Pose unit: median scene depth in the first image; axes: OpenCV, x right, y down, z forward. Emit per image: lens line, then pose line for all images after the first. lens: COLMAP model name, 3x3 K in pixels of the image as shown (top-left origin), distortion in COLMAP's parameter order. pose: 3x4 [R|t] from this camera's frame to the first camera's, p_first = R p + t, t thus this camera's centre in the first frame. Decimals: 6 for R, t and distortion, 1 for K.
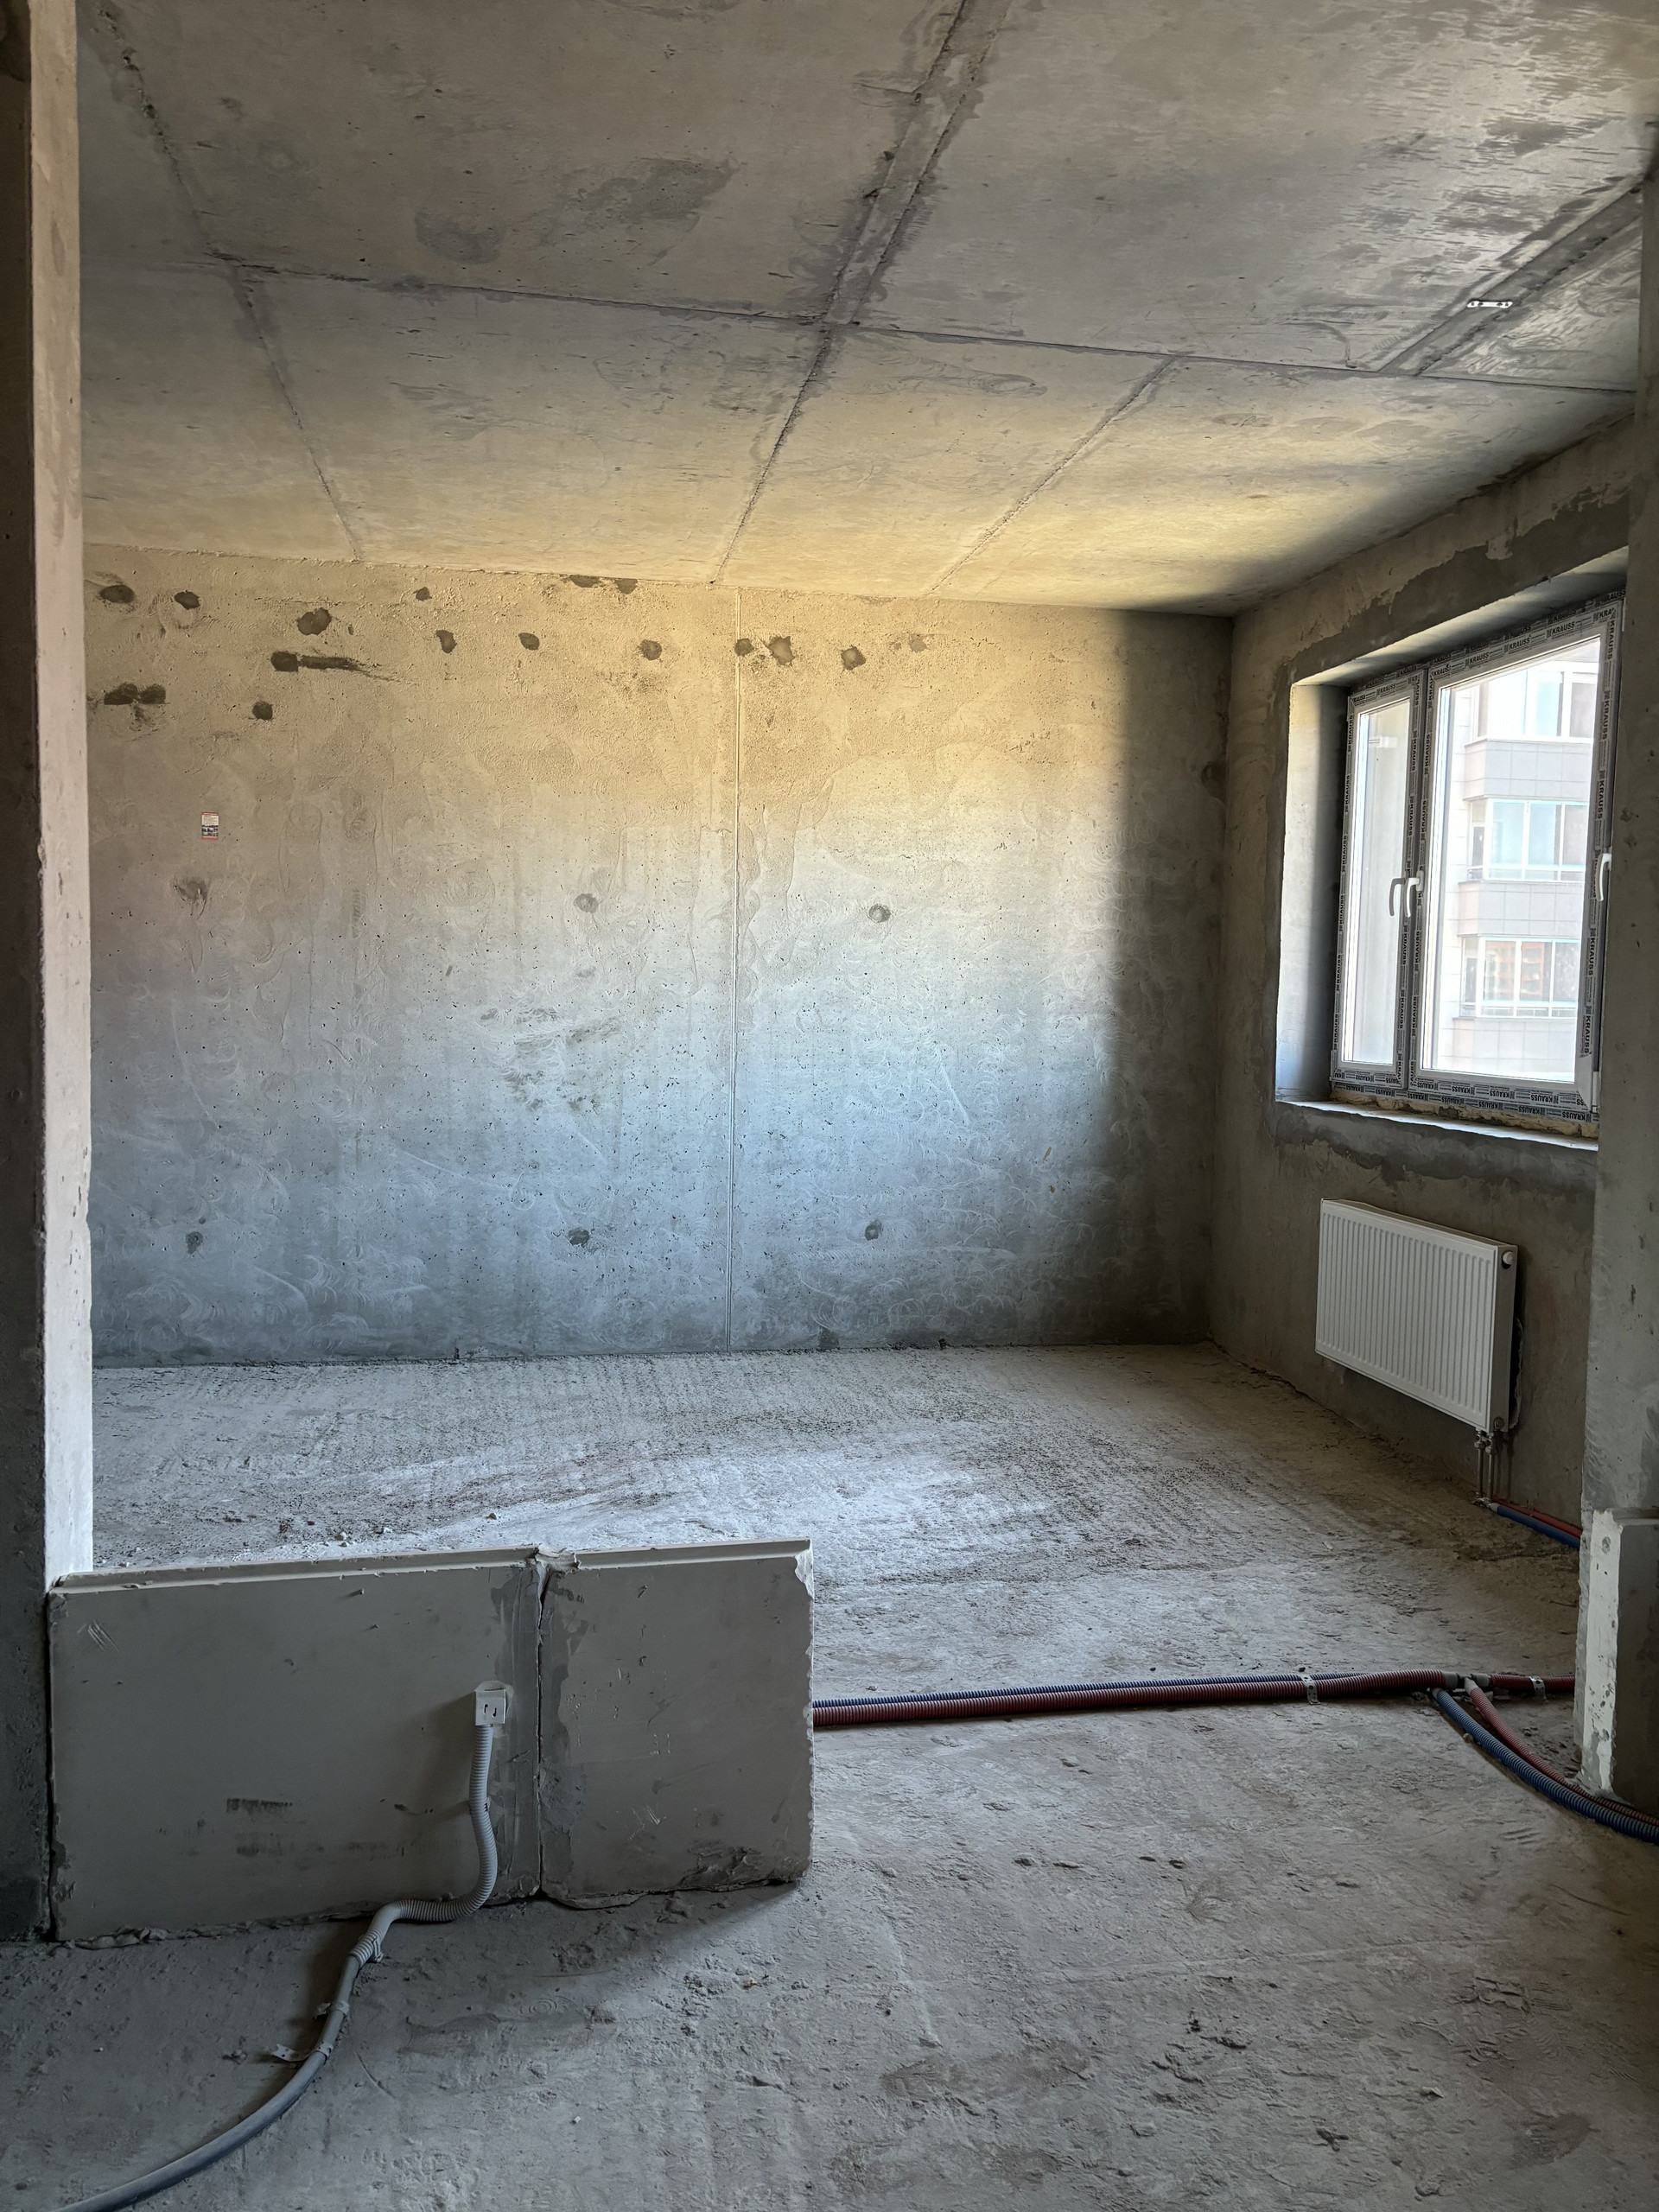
lens RADIAL K [[1644.3, 0, 853.0], [0, 1644.3, 1102.9], [0, 0, 1]] dist [0.045865, -0.050281]
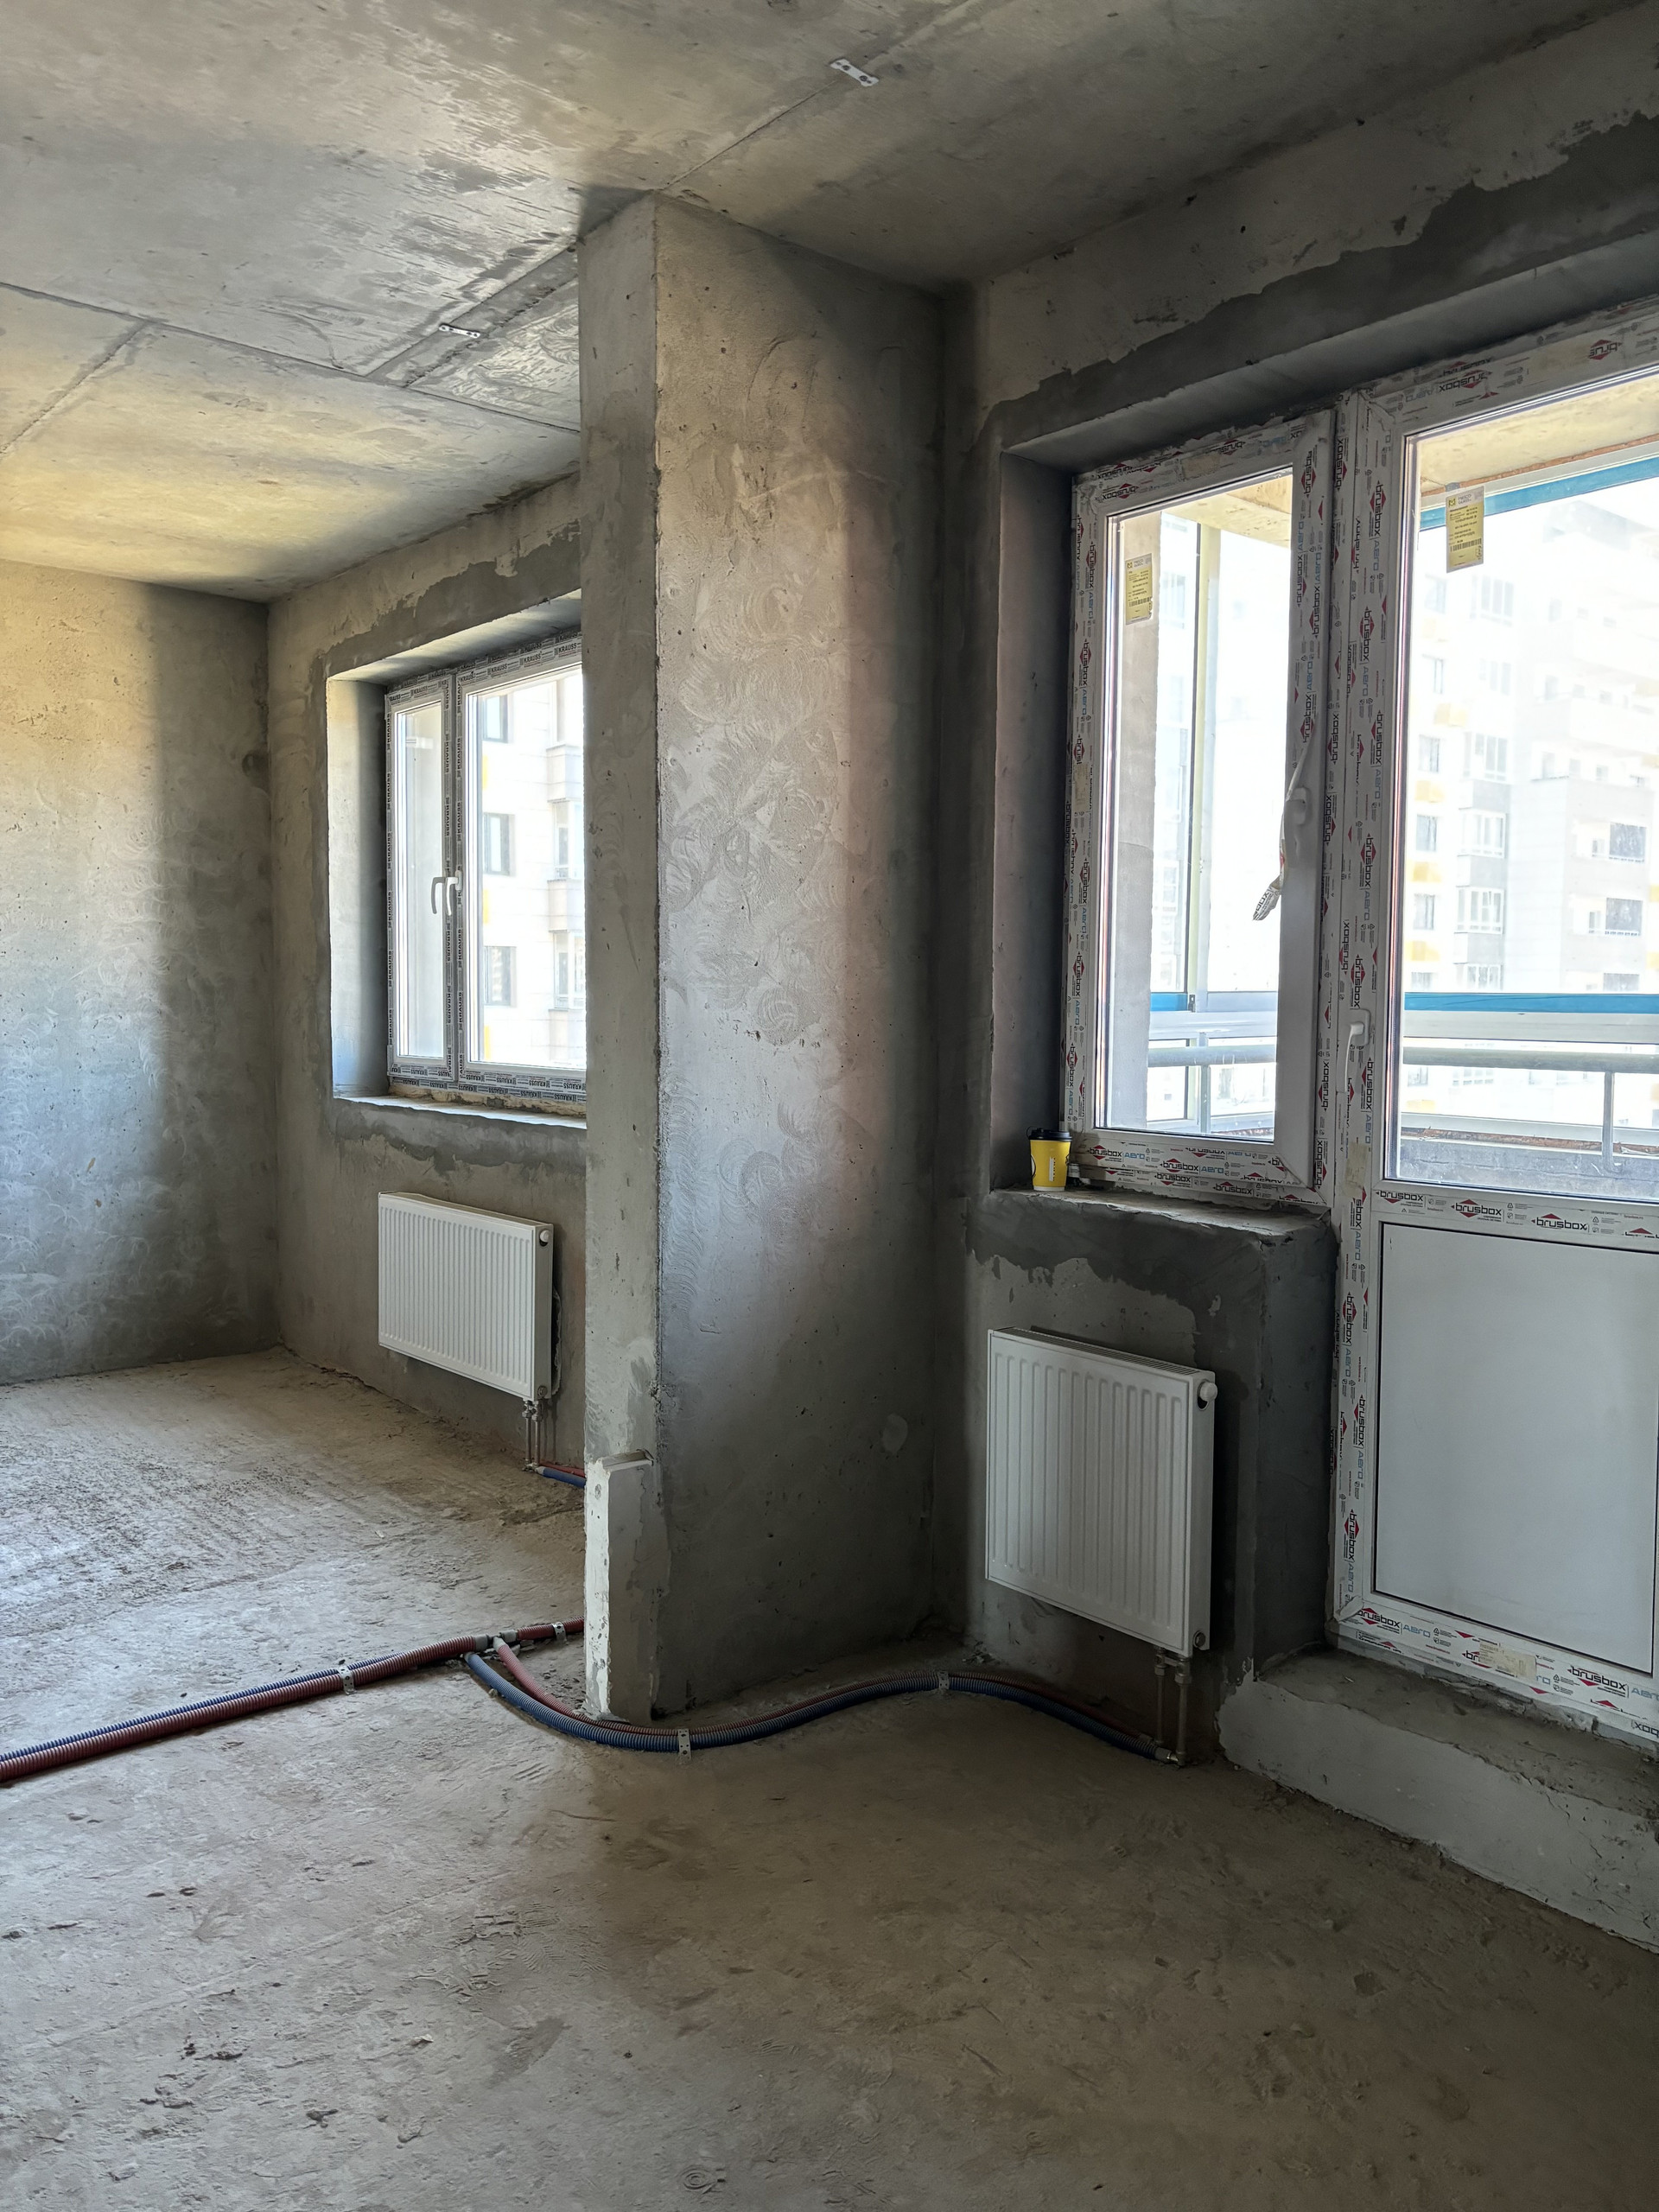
lens RADIAL K [[1644.3, 0, 835.9], [0, 1644.3, 1114.8], [0, 0, 1]] dist [0.045865, -0.050281]
pose [[0.871328, -0.047118, 0.488433, 0.035150], [0.041563, 0.998889, 0.022216, -0.000398], [-0.488937, 0.000943, 0.872319, -0.017047]]
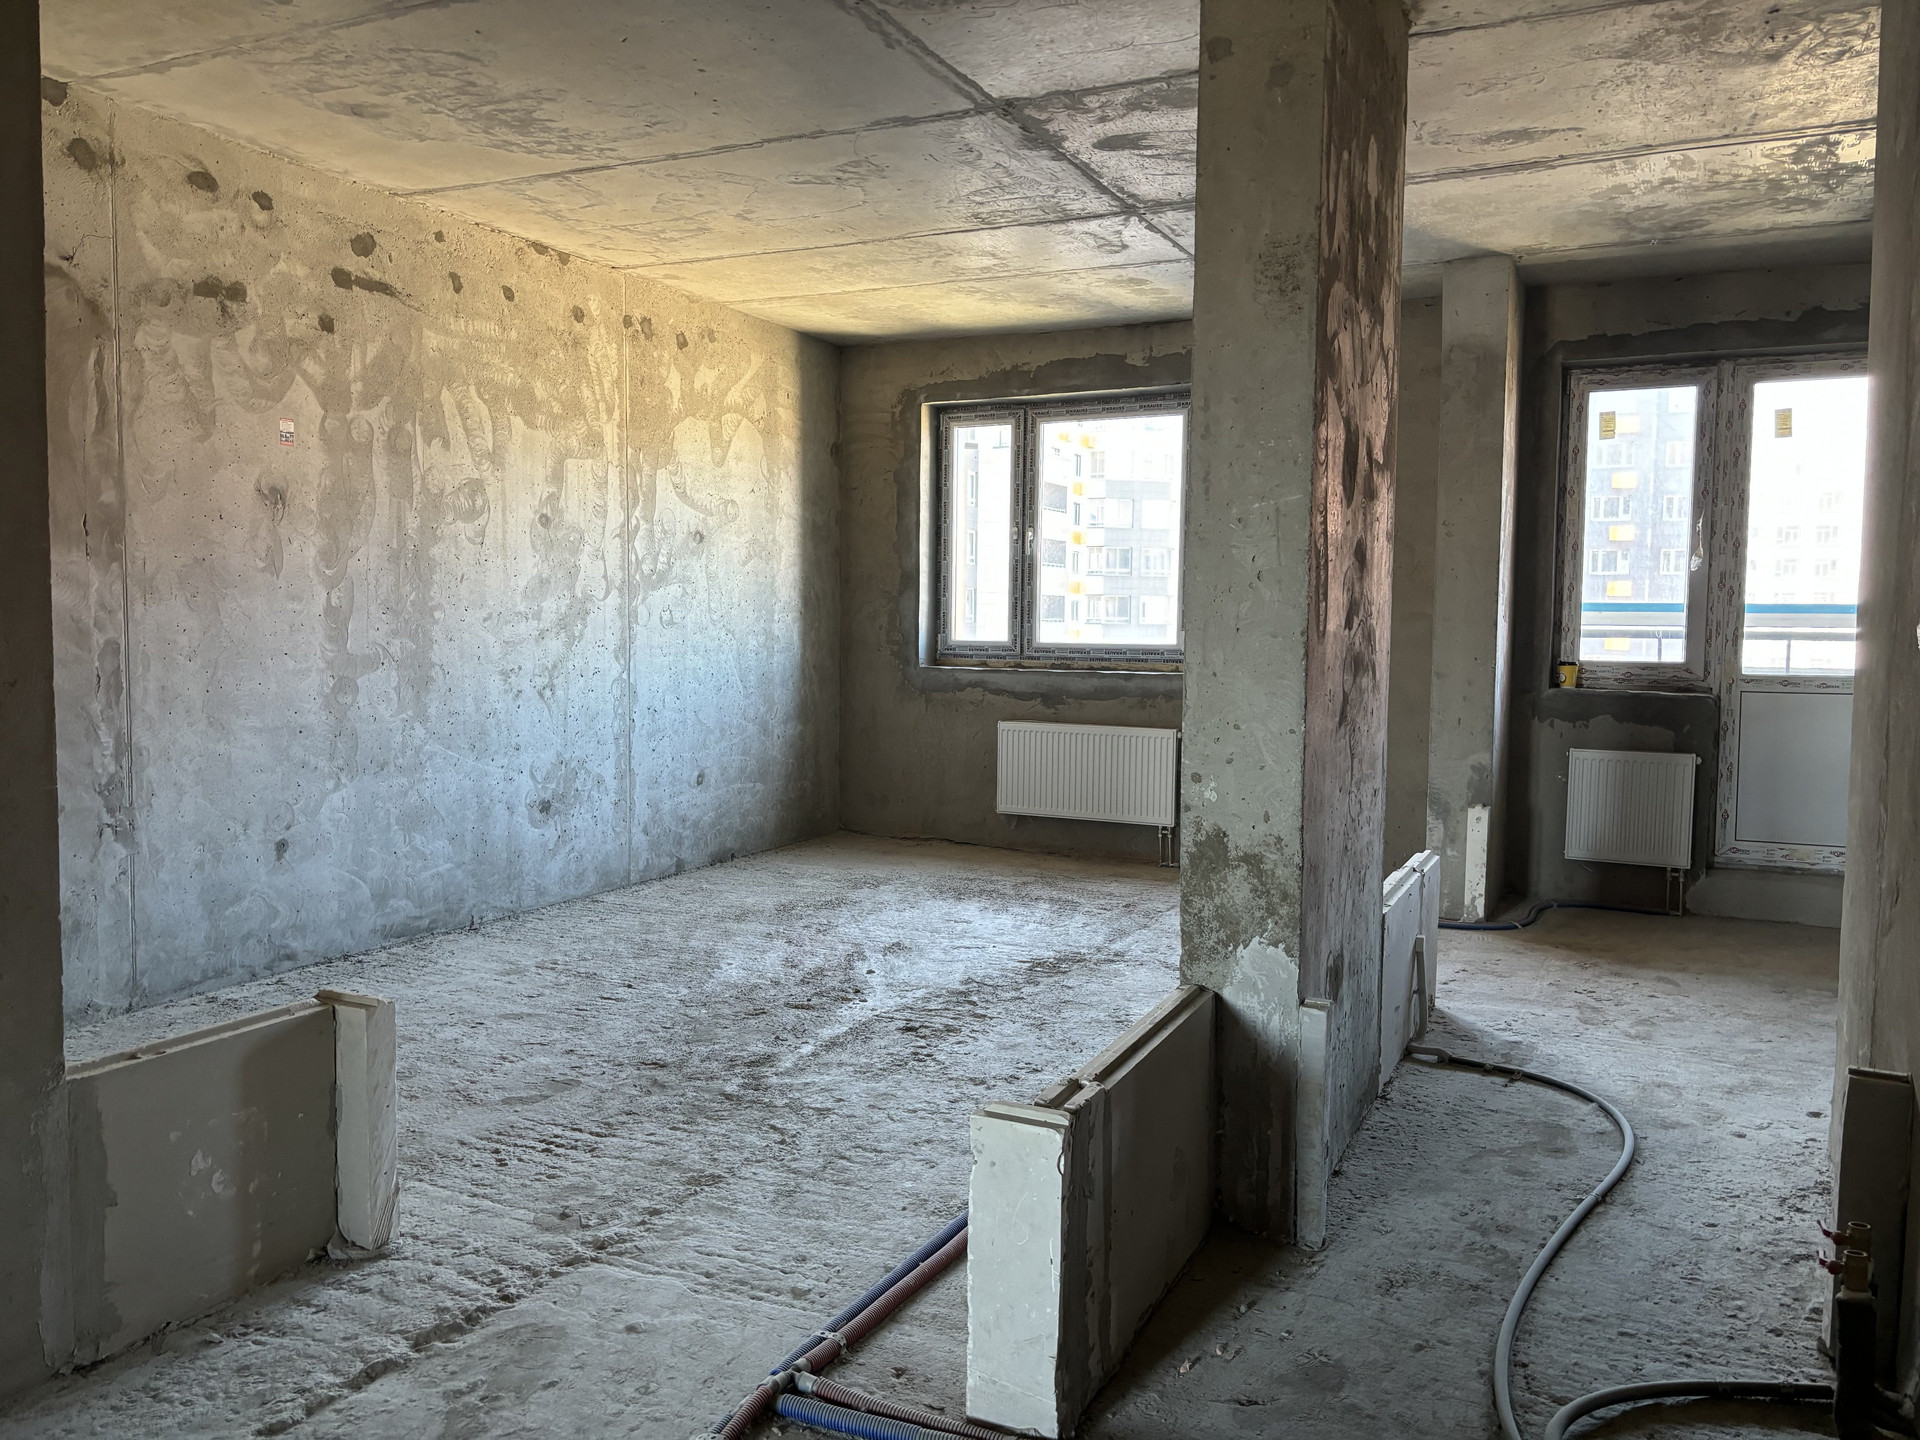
lens RADIAL K [[1427.3, 0, 945.4], [0, 1427.3, 714.1], [0, 0, 1]] dist [0.045865, -0.050281]
pose [[0.608362, -0.065630, 0.790941, -0.873530], [0.054078, 0.997687, 0.041191, -0.011465], [-0.791815, 0.017714, 0.610504, 0.161087]]
